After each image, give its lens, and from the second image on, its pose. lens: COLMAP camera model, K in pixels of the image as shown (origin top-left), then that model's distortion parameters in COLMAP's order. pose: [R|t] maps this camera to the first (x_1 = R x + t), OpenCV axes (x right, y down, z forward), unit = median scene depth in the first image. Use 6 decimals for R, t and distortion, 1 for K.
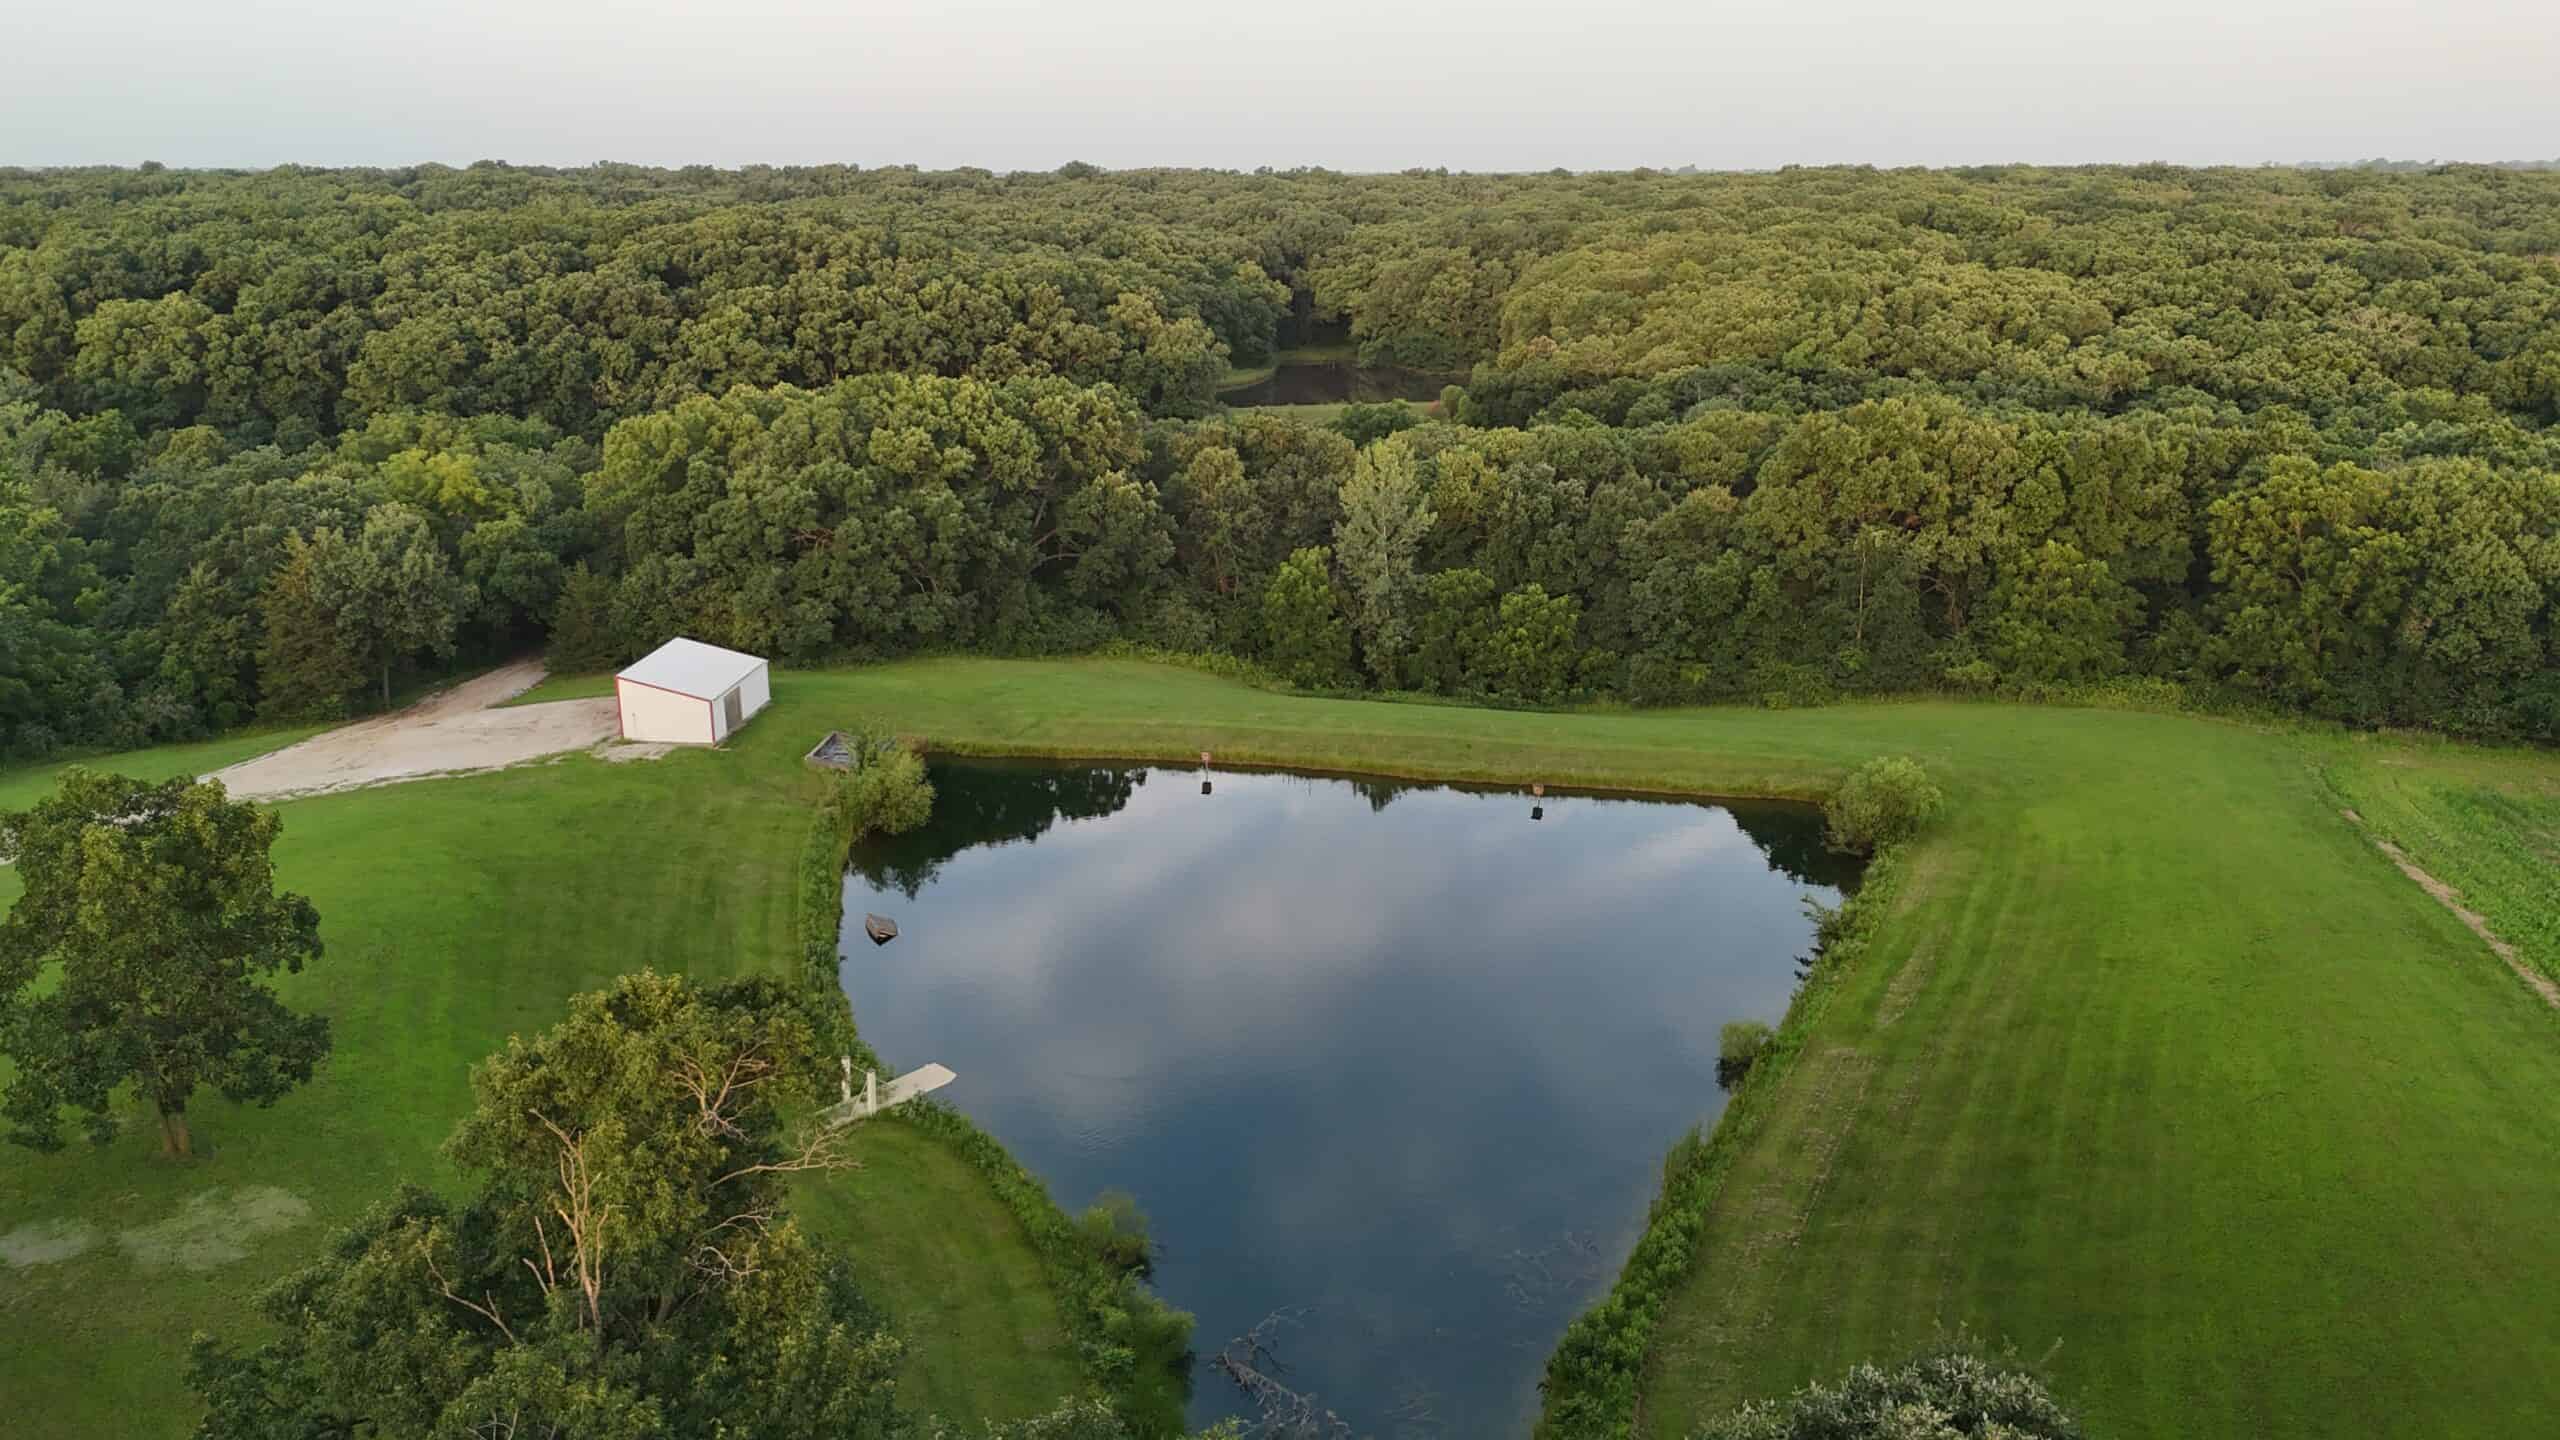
lens RADIAL K [[1883.9, 0, 1280.0], [0, 1883.9, 720.0], [0, 0, 1]] dist [0.074433, -0.070742]
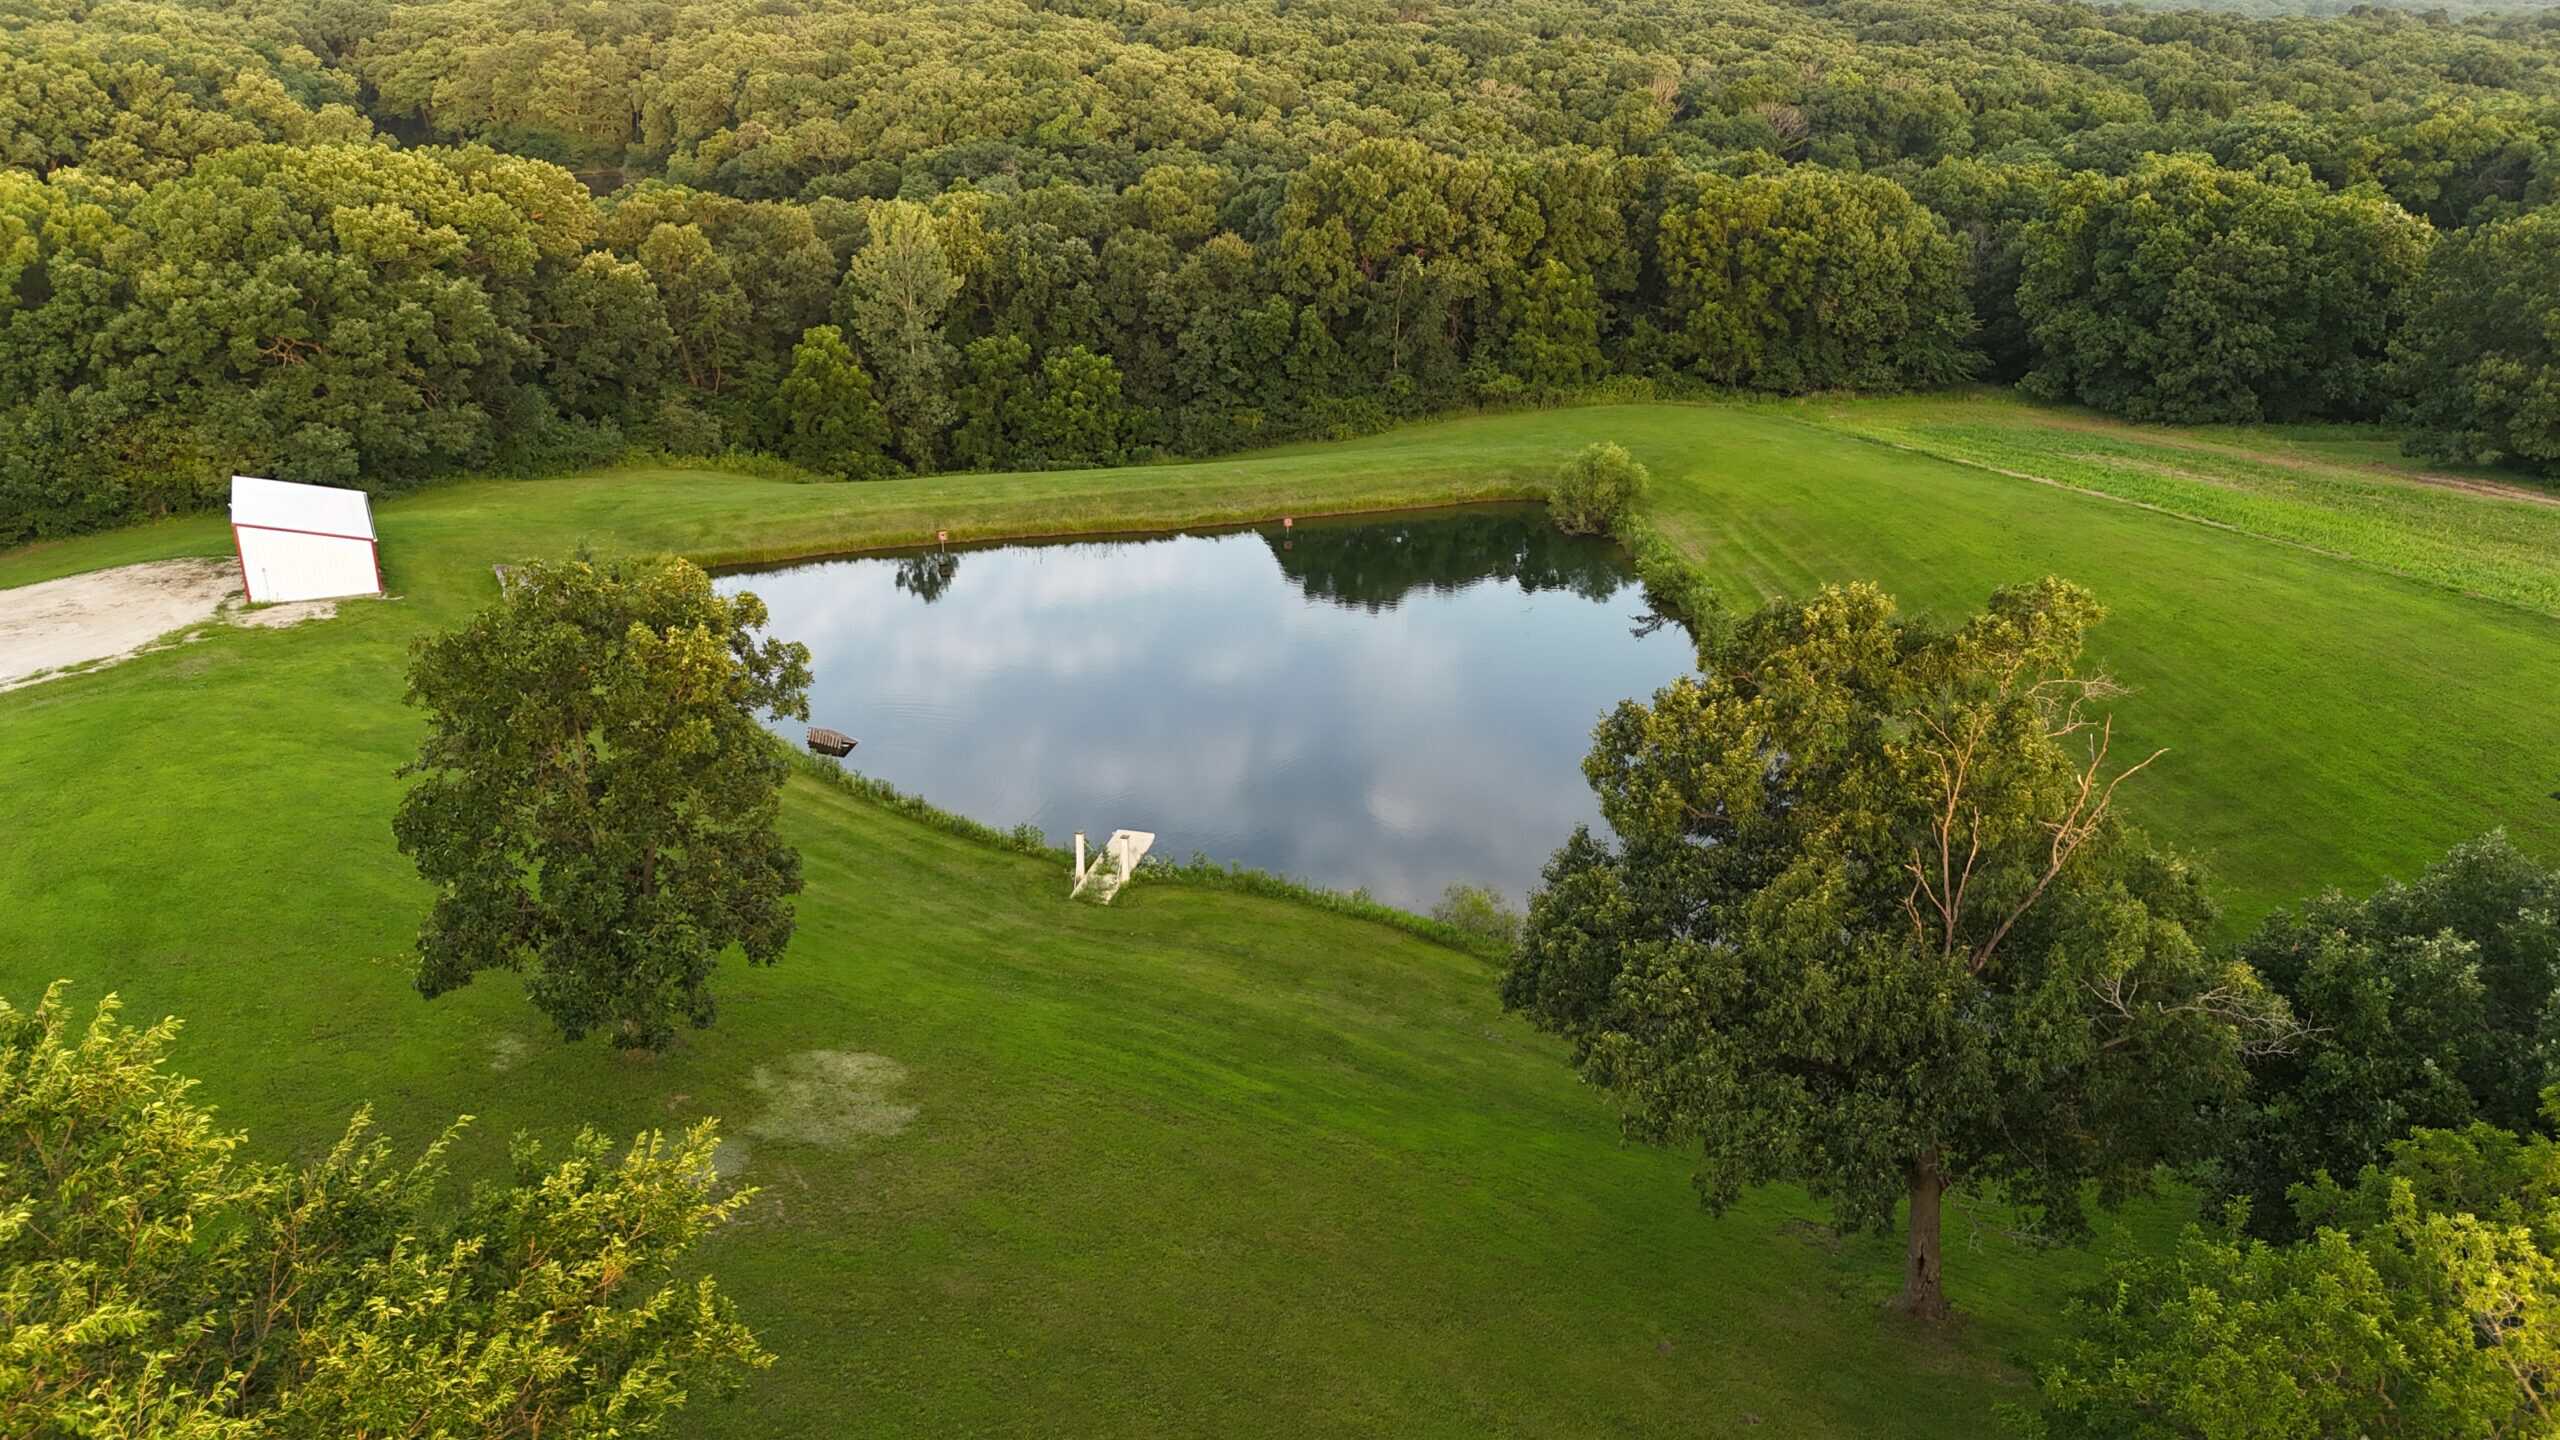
lens RADIAL K [[1877.0, 0, 1274.5], [0, 1877.0, 722.9], [0, 0, 1]] dist [0.087703, -0.090879]
pose [[0.861064, -0.176352, 0.476936, -0.278449], [0.131379, 0.983245, 0.126371, 0.011145], [-0.491231, -0.046155, 0.869806, 0.080075]]
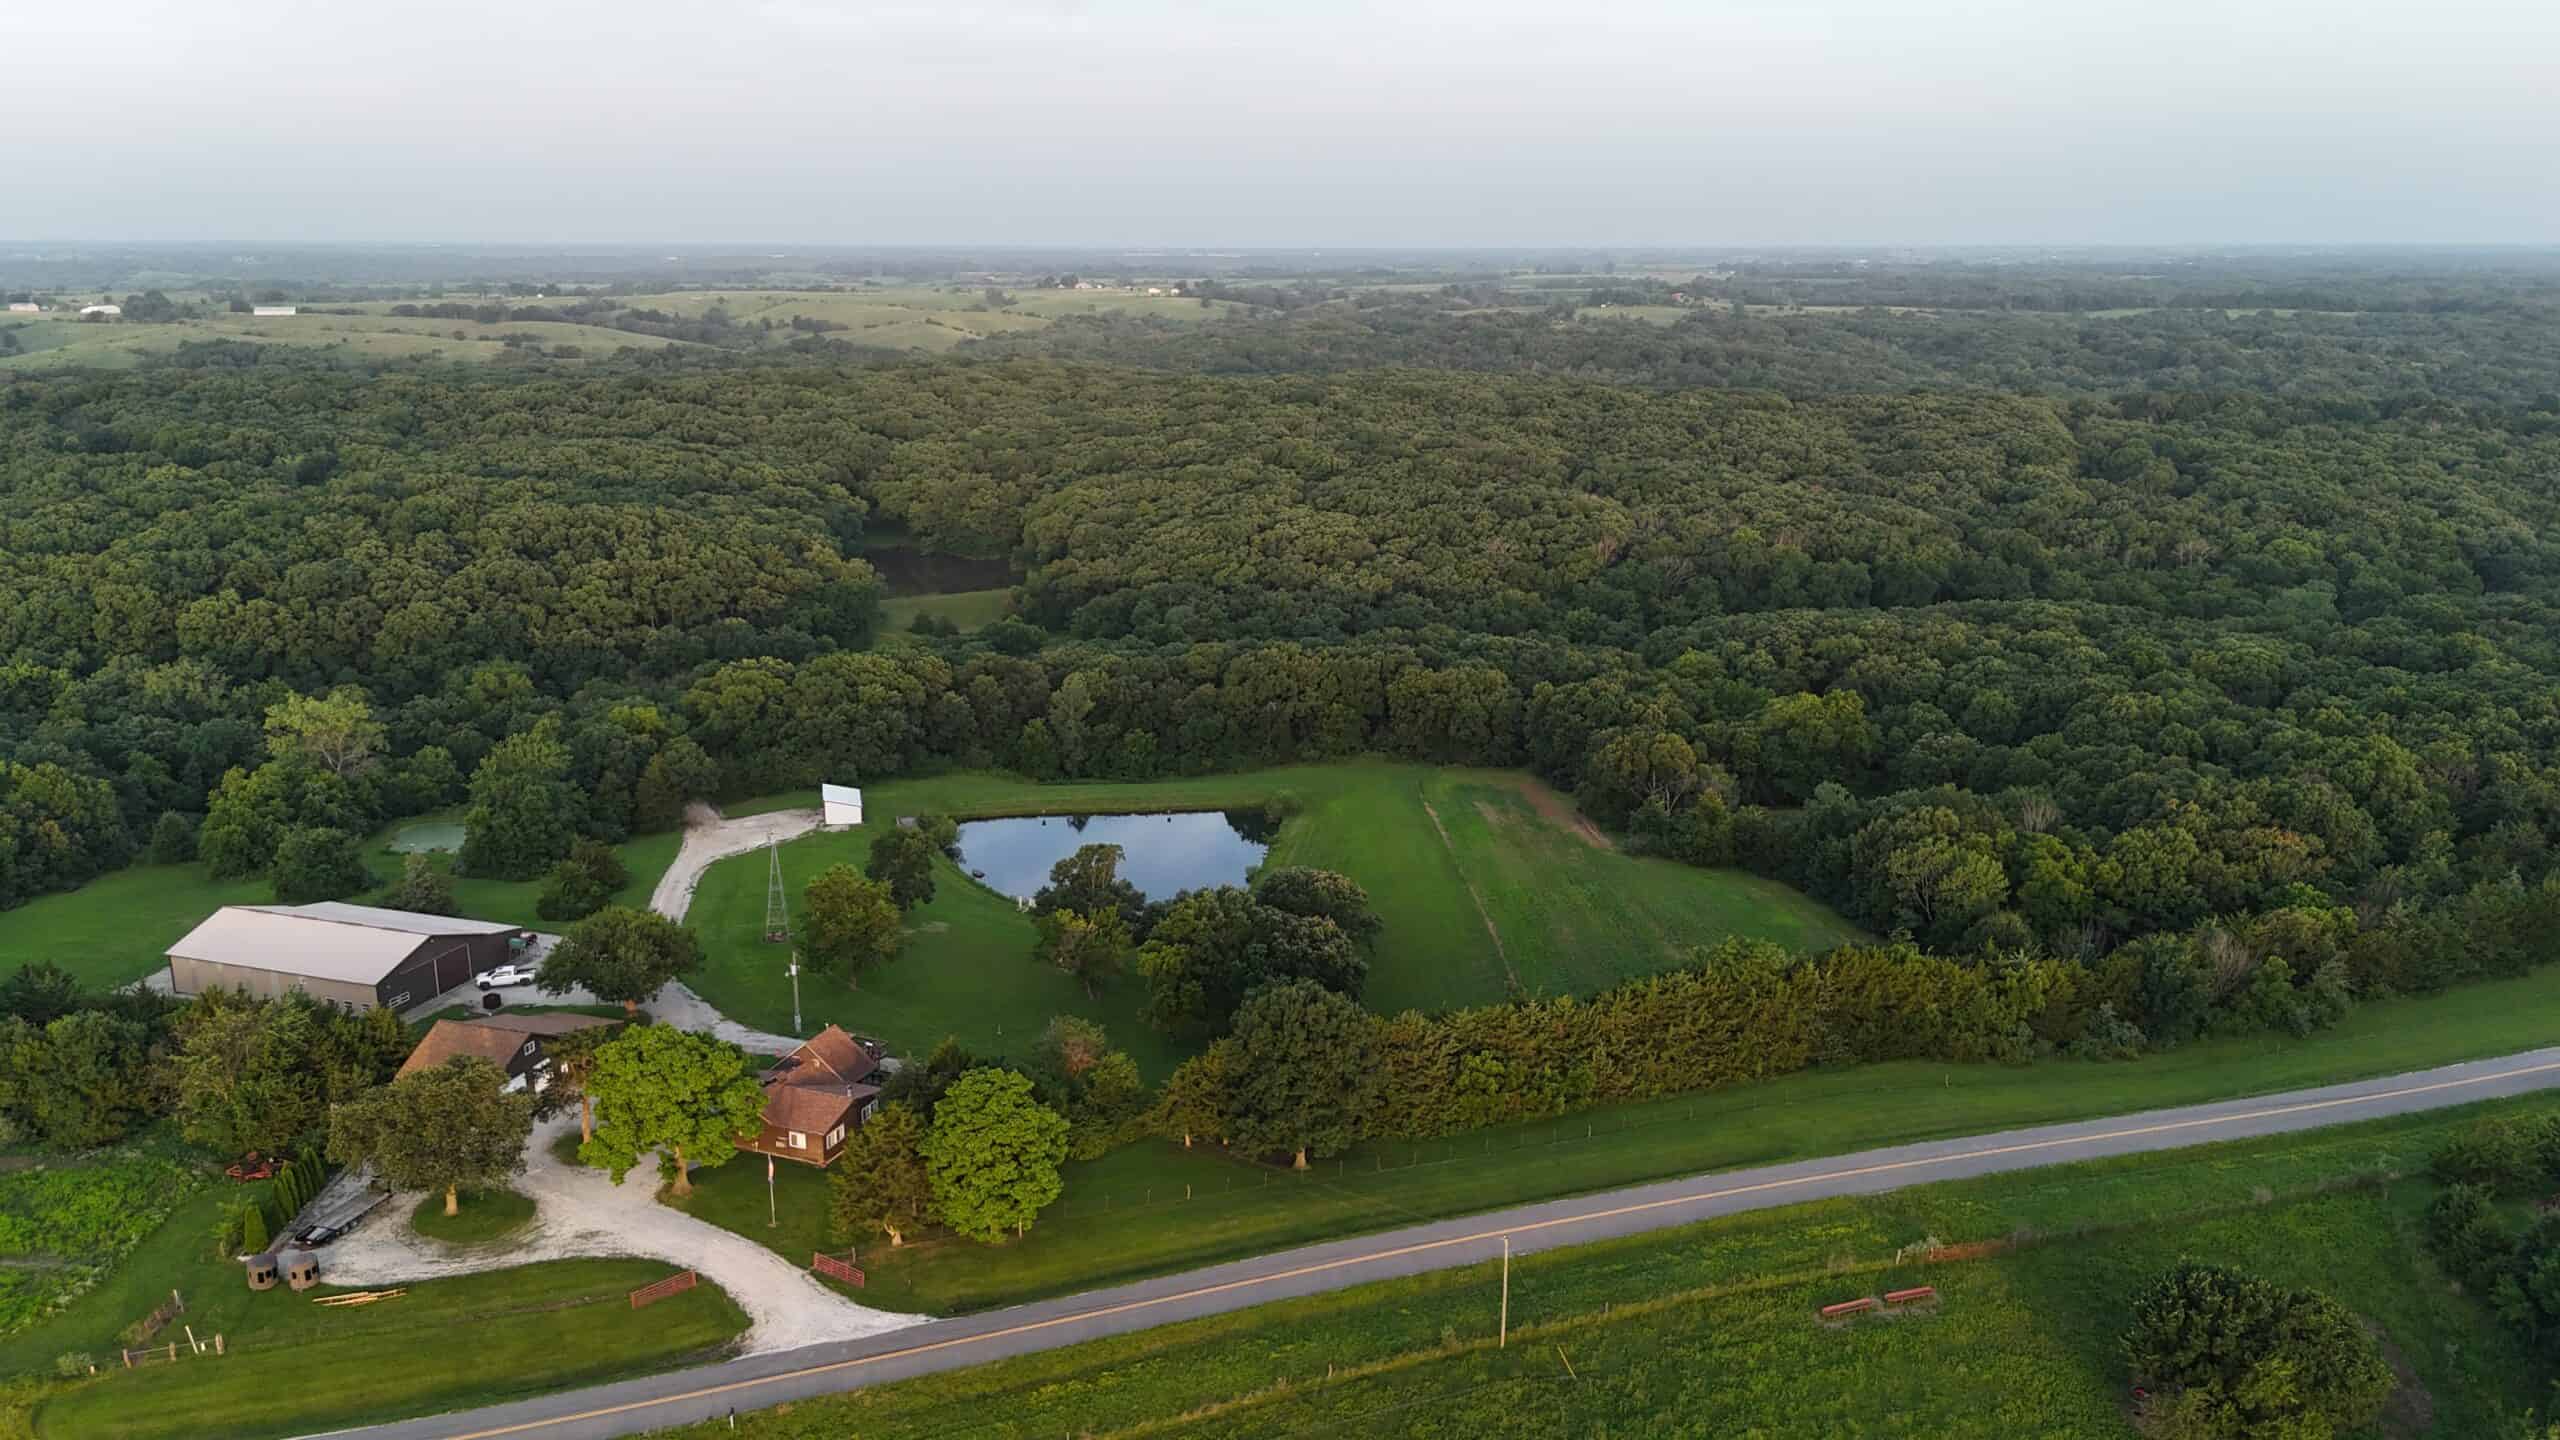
lens RADIAL K [[1877.0, 0, 1274.5], [0, 1877.0, 722.9], [0, 0, 1]] dist [0.087703, -0.090879]
pose [[0.950336, -0.075310, 0.301976, -0.405072], [0.084422, 0.996281, -0.017217, -0.024435], [-0.299557, 0.041855, 0.953160, -1.272853]]
